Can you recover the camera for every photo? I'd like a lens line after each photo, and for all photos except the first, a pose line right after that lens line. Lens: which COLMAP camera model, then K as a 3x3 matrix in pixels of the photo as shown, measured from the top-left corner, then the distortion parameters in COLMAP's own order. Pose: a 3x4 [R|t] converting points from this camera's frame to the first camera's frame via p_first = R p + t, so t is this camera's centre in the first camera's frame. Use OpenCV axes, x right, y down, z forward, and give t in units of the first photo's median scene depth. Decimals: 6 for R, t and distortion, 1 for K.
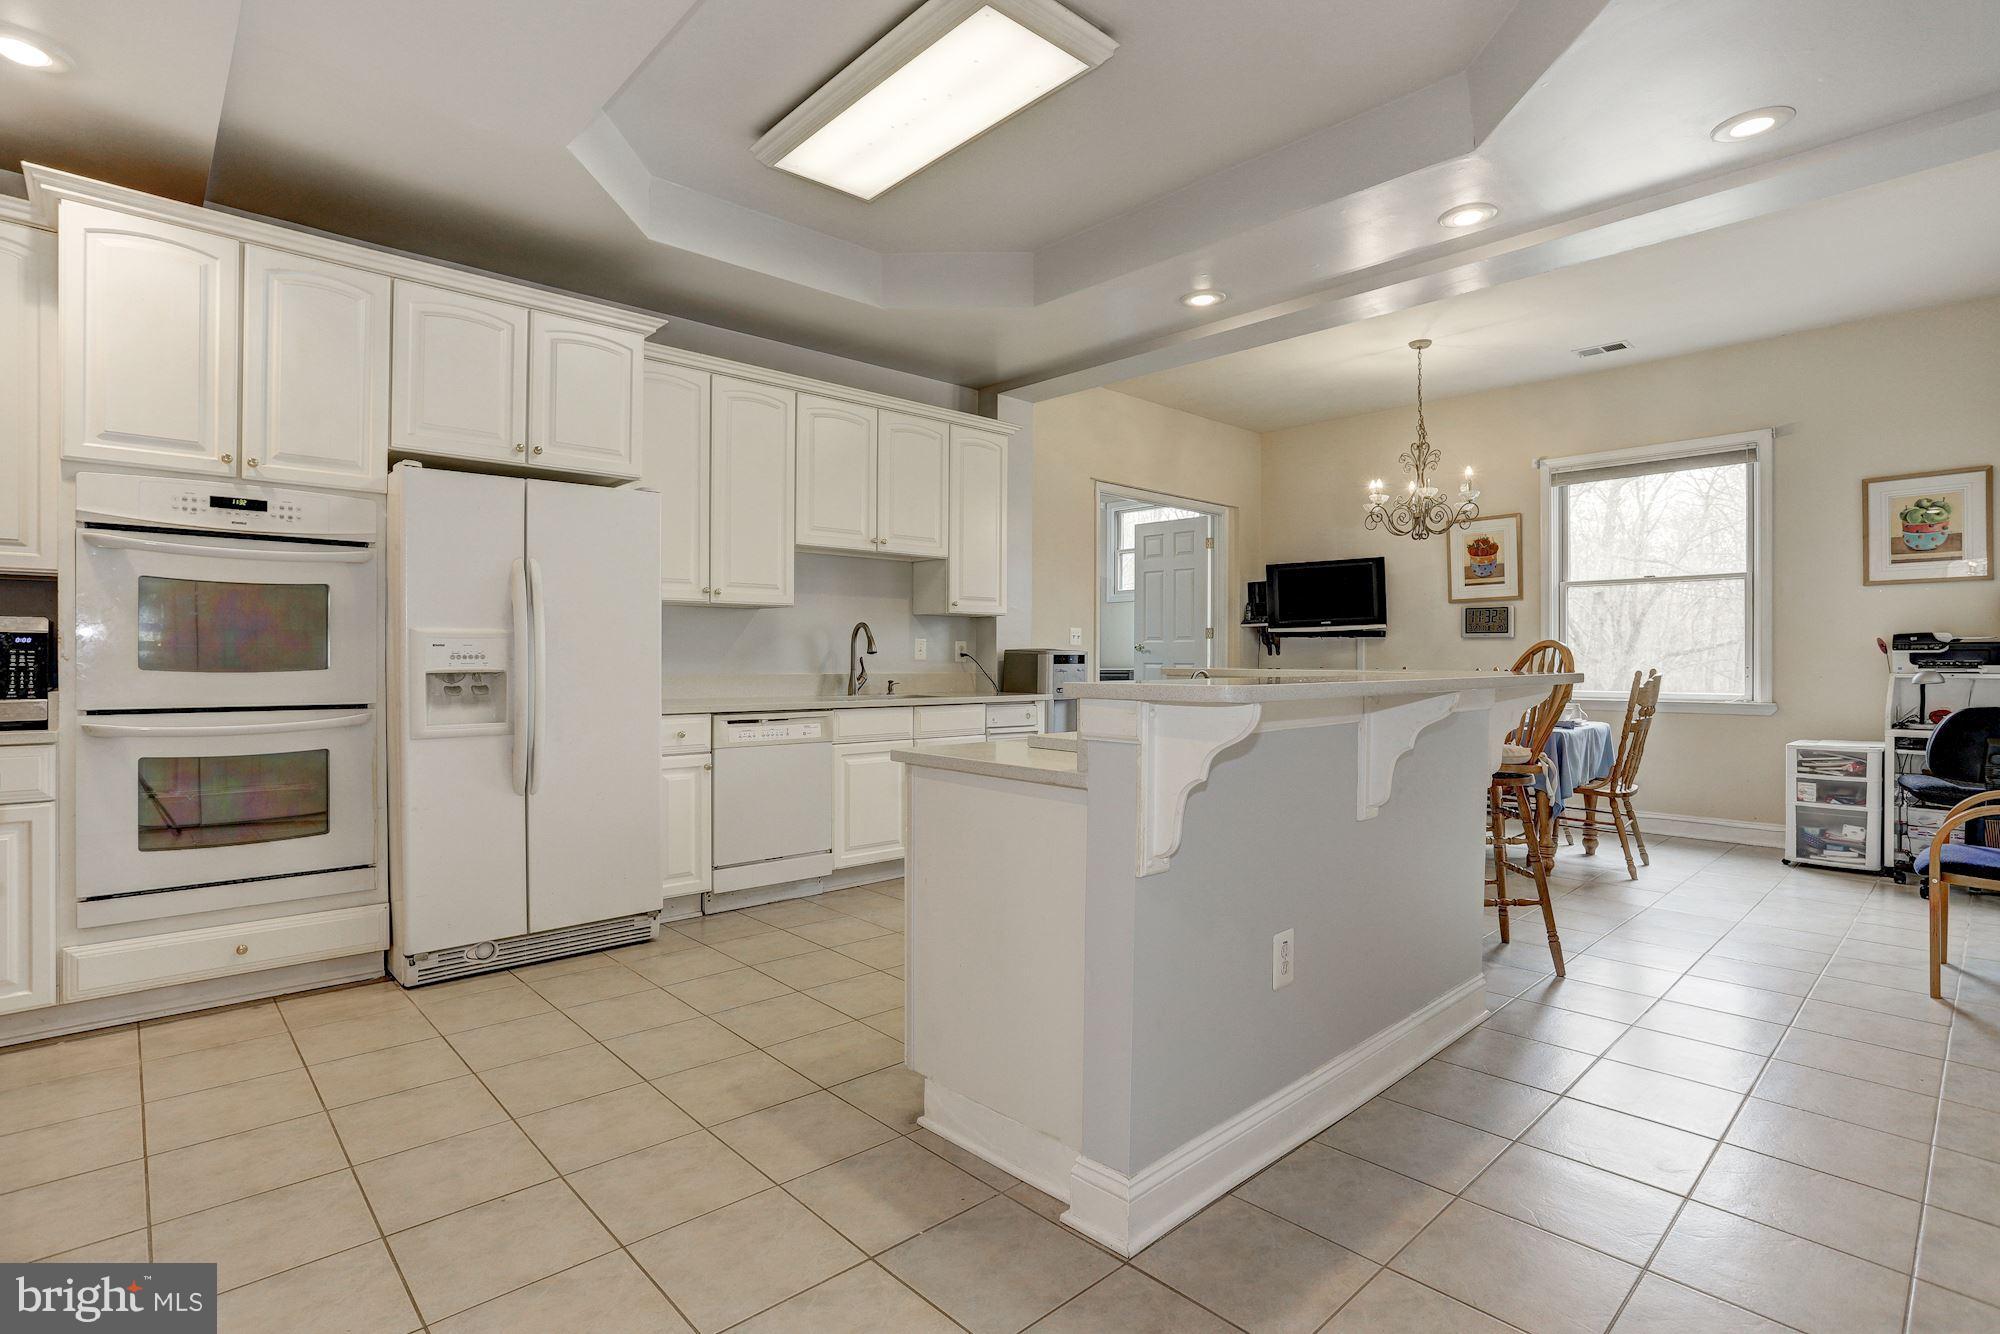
lens RADIAL K [[992.1, 0, 951.1], [0, 992.1, 658.4], [0, 0, 1]] dist [-0.030806, -0.000010]
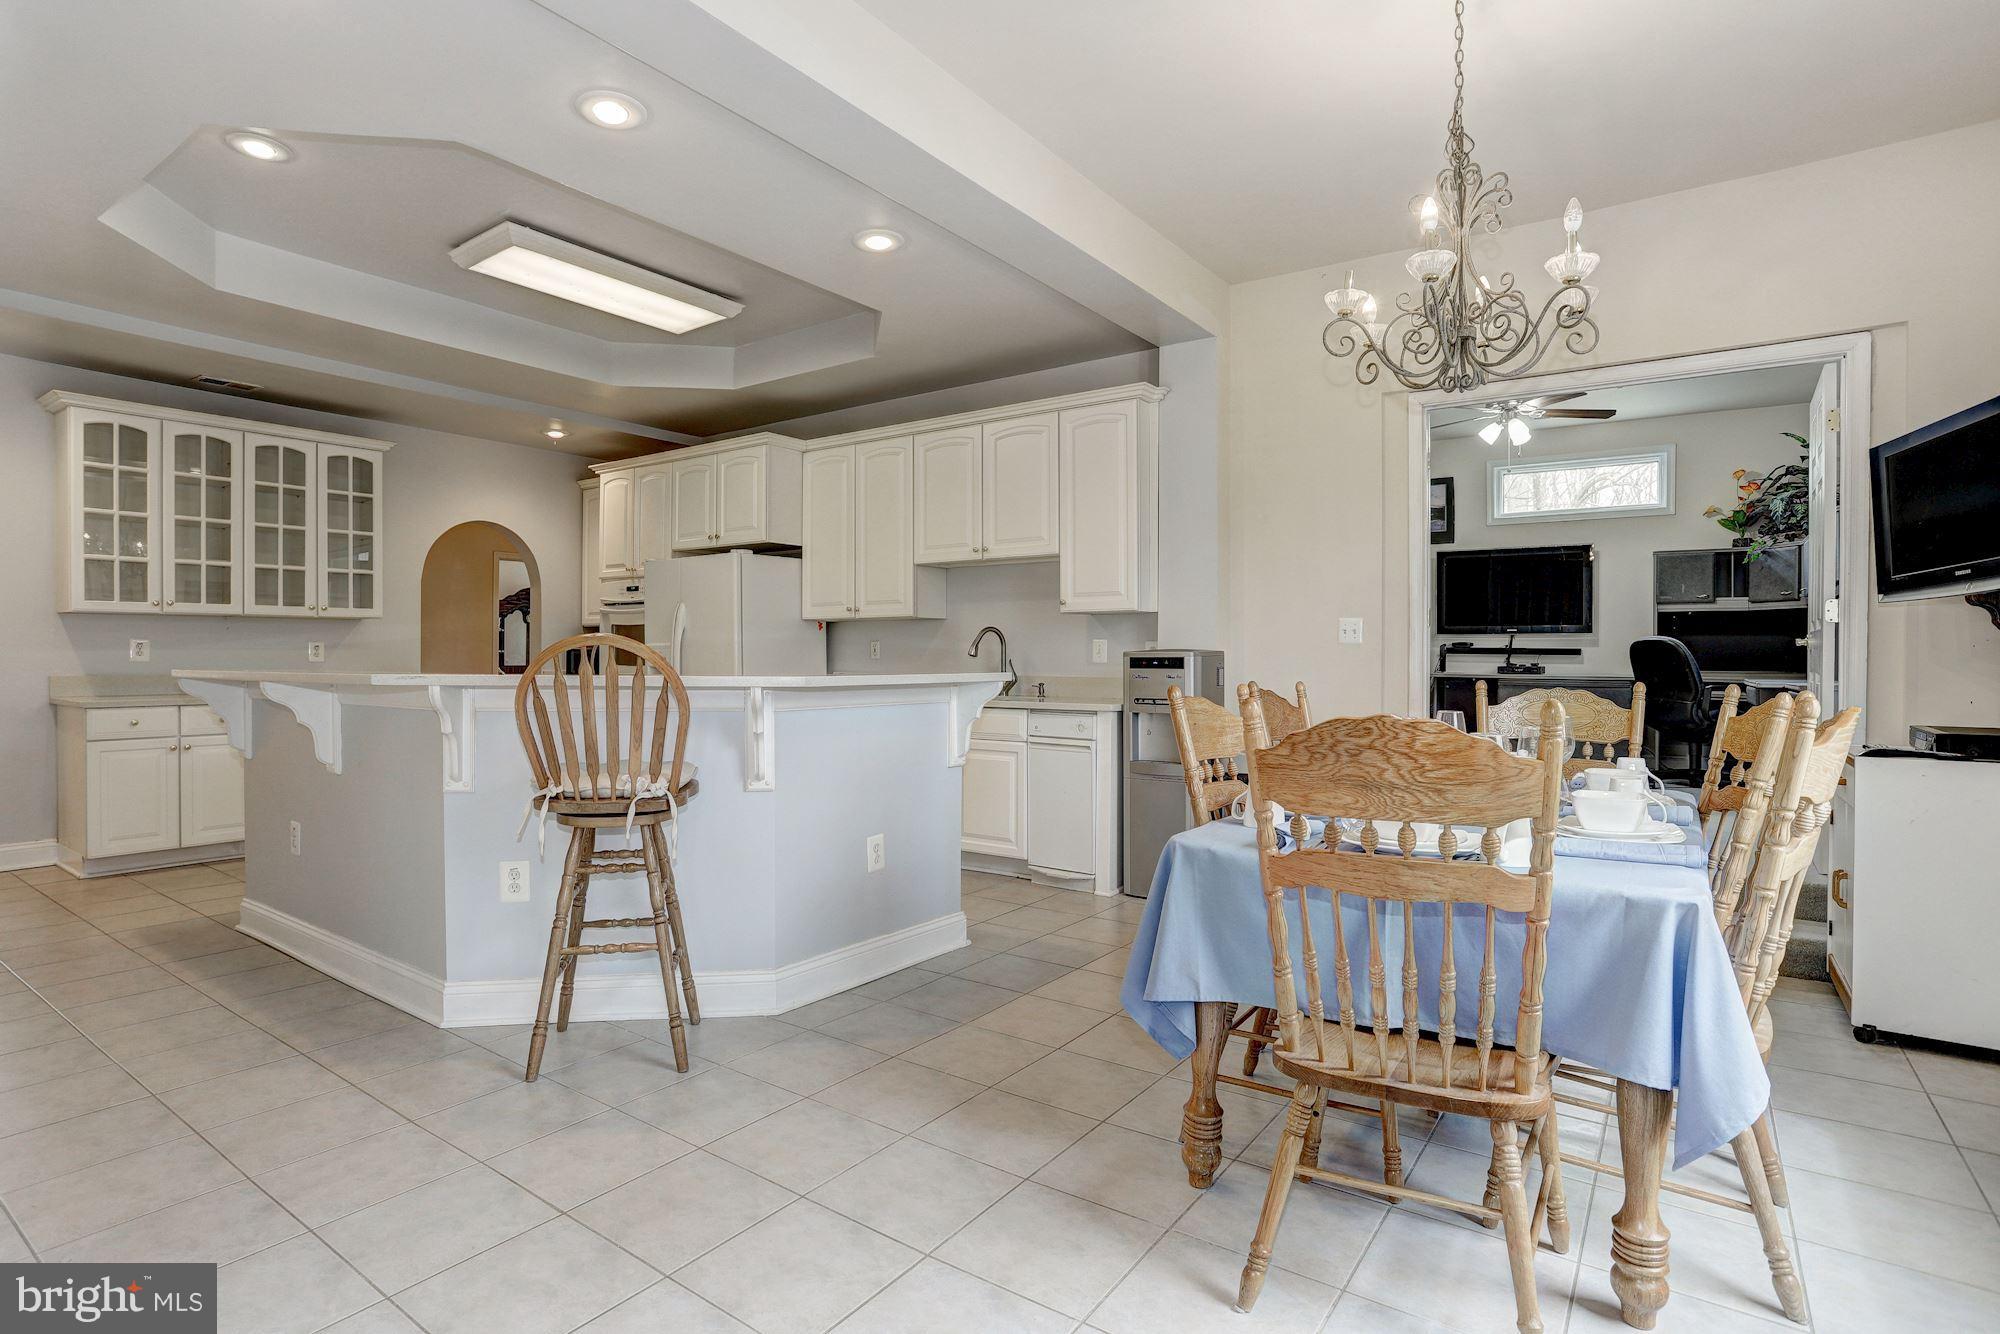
lens RADIAL K [[992.1, 0, 951.1], [0, 992.1, 658.4], [0, 0, 1]] dist [-0.030806, -0.000010]
pose [[0.213053, 0.000582, -0.977040, 1.095708], [0.000371, 1.000000, 0.000677, -0.003927], [0.977041, -0.000507, 0.213053, 0.858429]]
